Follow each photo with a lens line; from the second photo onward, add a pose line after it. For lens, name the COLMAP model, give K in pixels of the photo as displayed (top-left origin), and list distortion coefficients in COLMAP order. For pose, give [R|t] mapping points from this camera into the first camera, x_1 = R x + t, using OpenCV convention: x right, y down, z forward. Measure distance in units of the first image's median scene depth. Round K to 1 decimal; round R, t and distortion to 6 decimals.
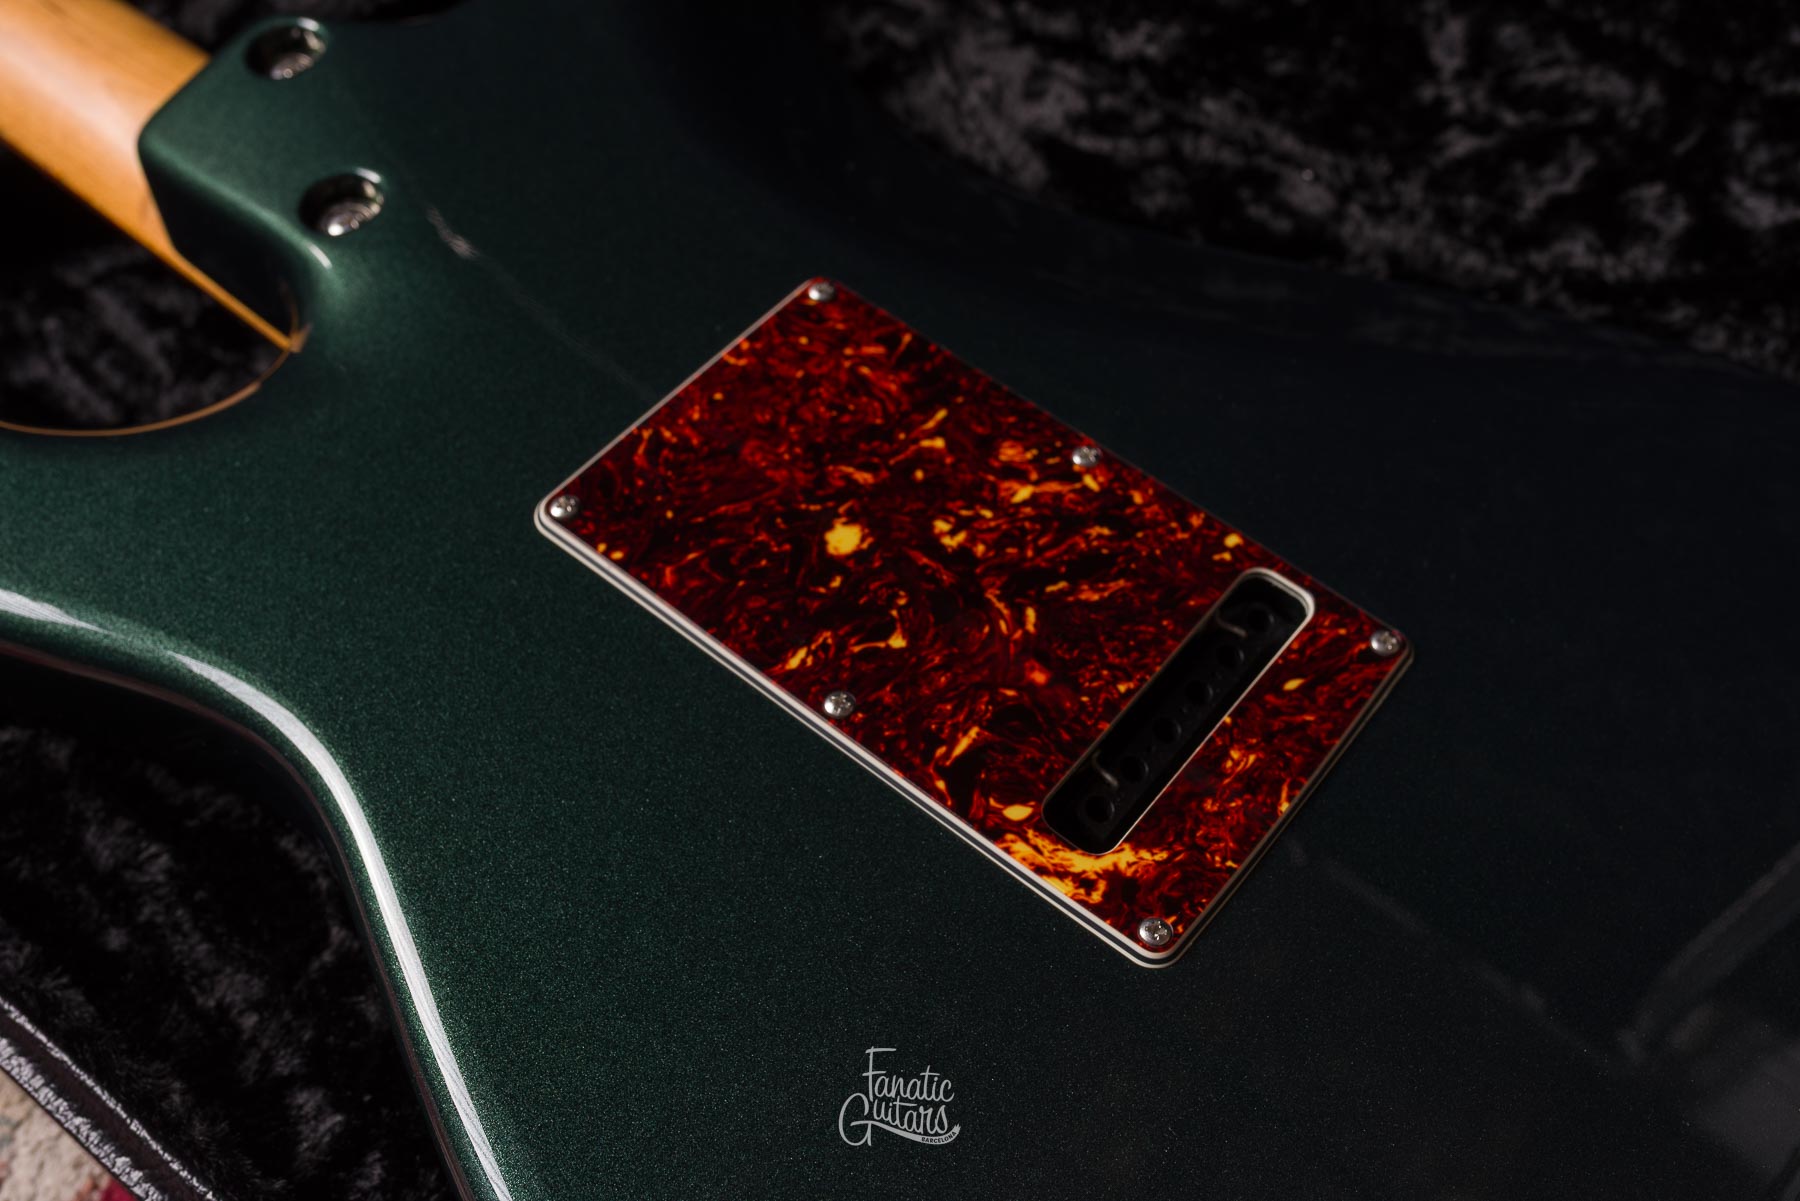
lens RADIAL K [[1816.8, 0, 900.0], [0, 1816.8, 600.5], [0, 0, 1]] dist [-0.000137, -0.000267]
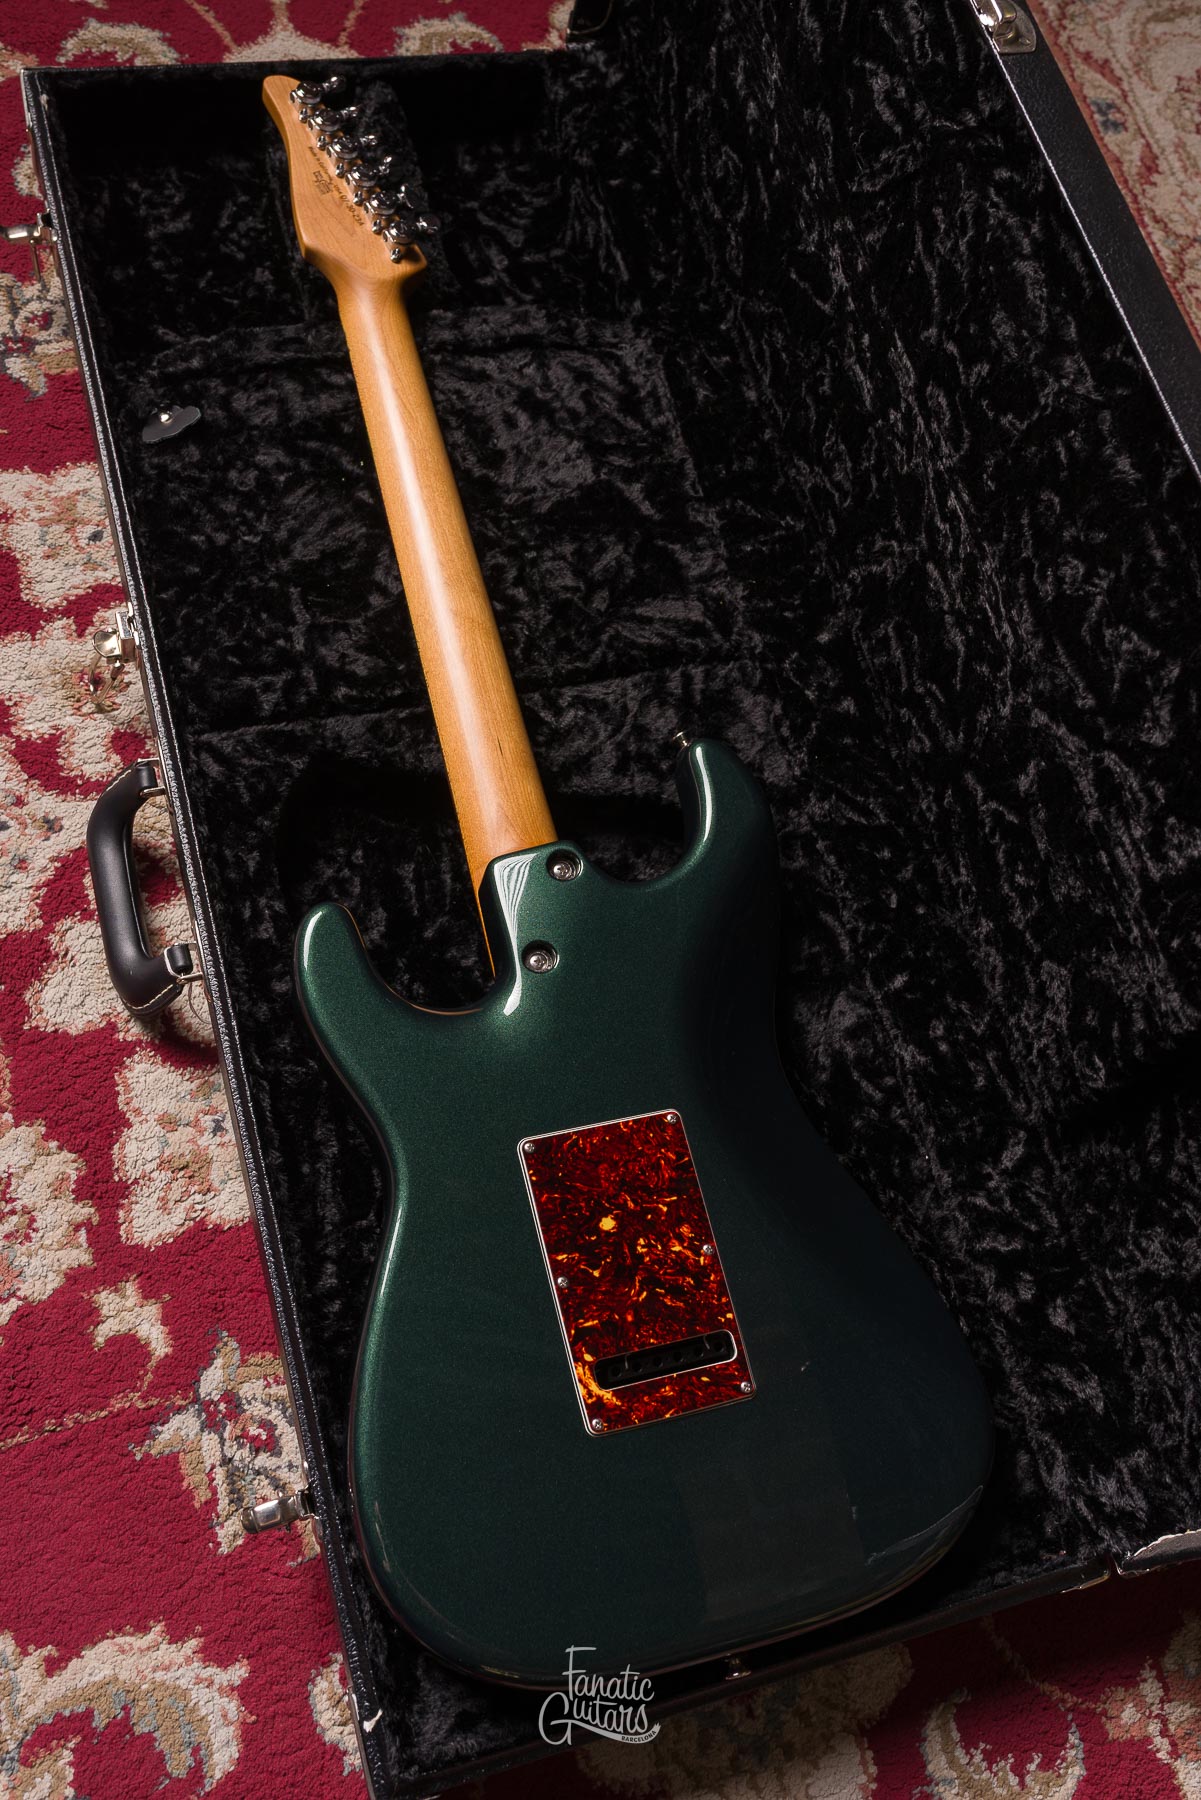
lens RADIAL K [[1730.7, 0, 600.5], [0, 1730.7, 900.0], [0, 0, 1]] dist [-0.000229, 0.000216]
pose [[0.794731, 0.595331, -0.118249, -0.020519], [-0.576331, 0.801273, 0.160637, -0.748503], [0.190382, -0.059513, 0.979905, -1.318499]]
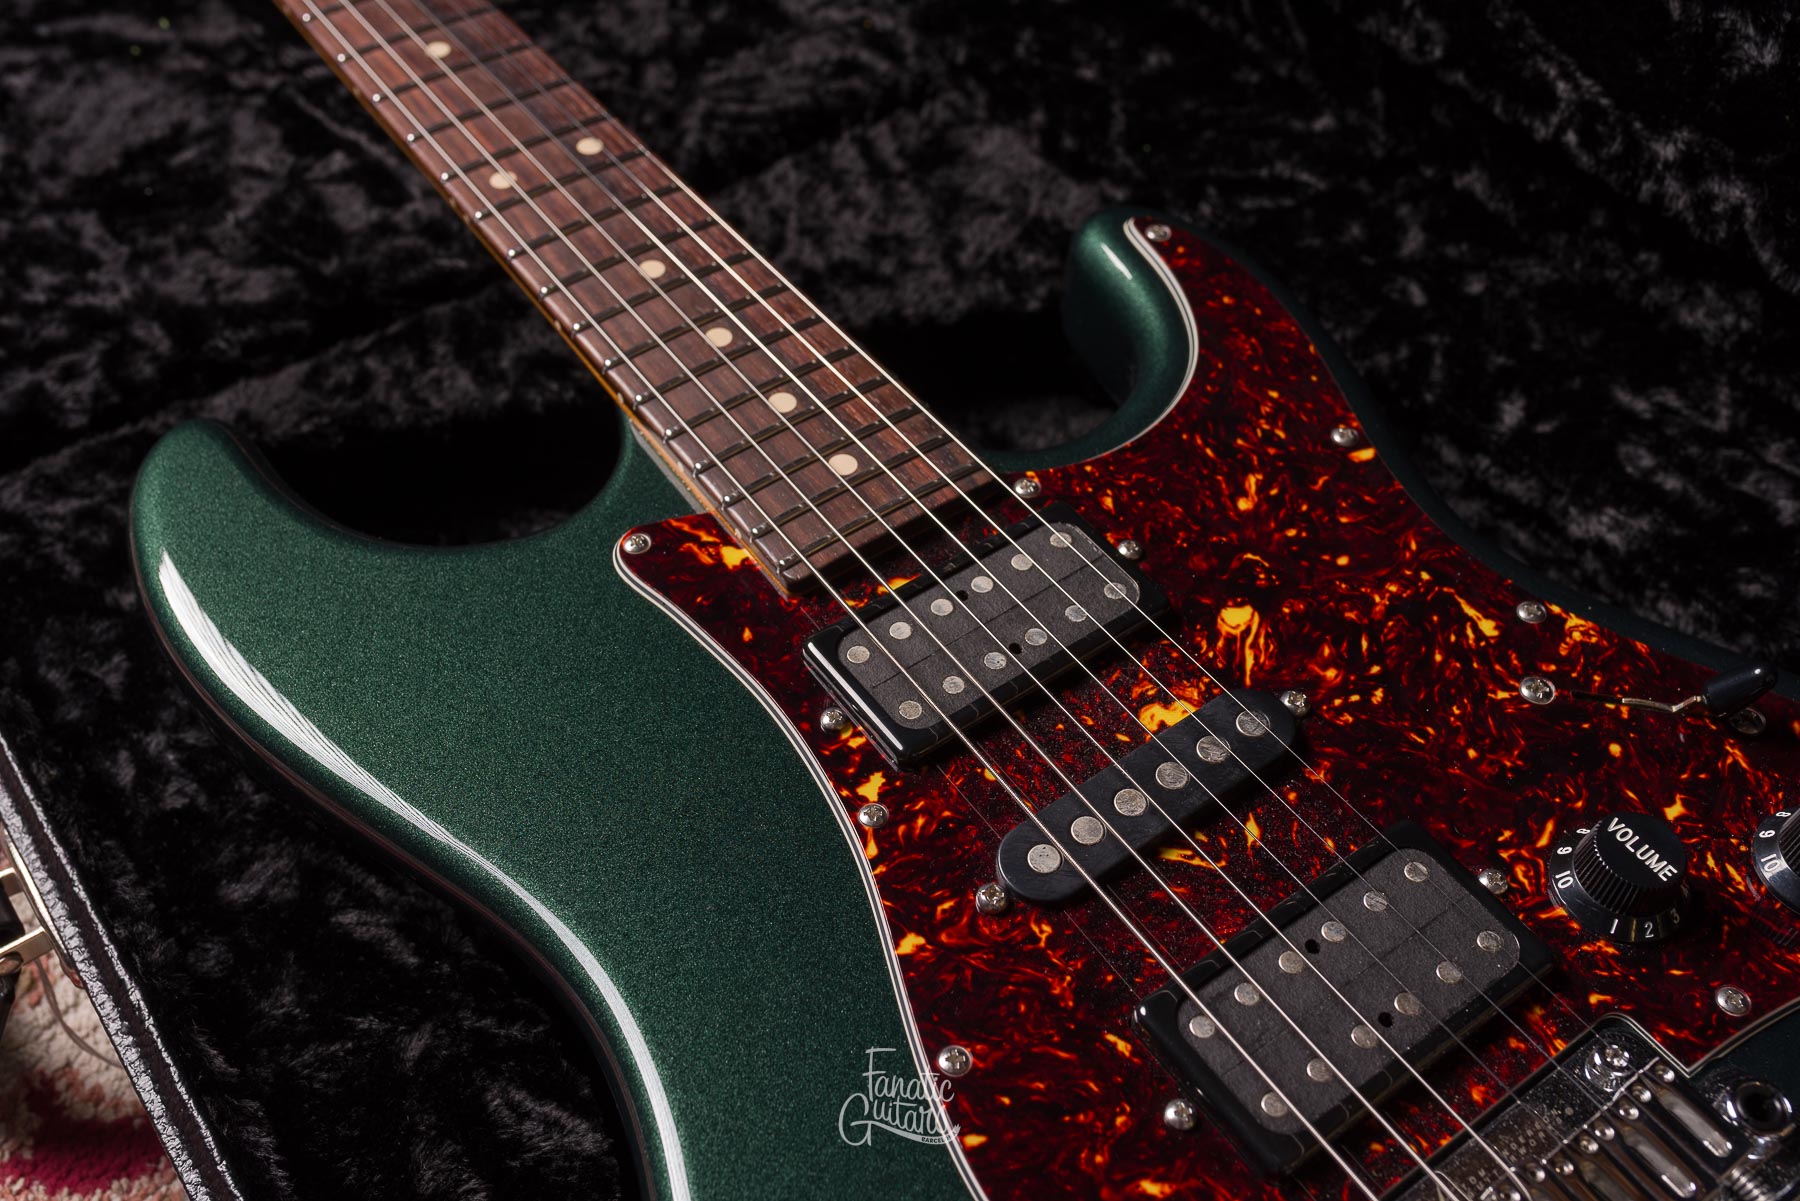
lens RADIAL K [[1789.3, 0, 900.0], [0, 1789.3, 600.5], [0, 0, 1]] dist [-0.002293, 0.006588]
pose [[0.964368, 0.208306, -0.163105, -0.086080], [-0.222623, 0.972026, -0.074867, -0.153323], [0.142947, 0.108510, 0.983764, 0.021163]]
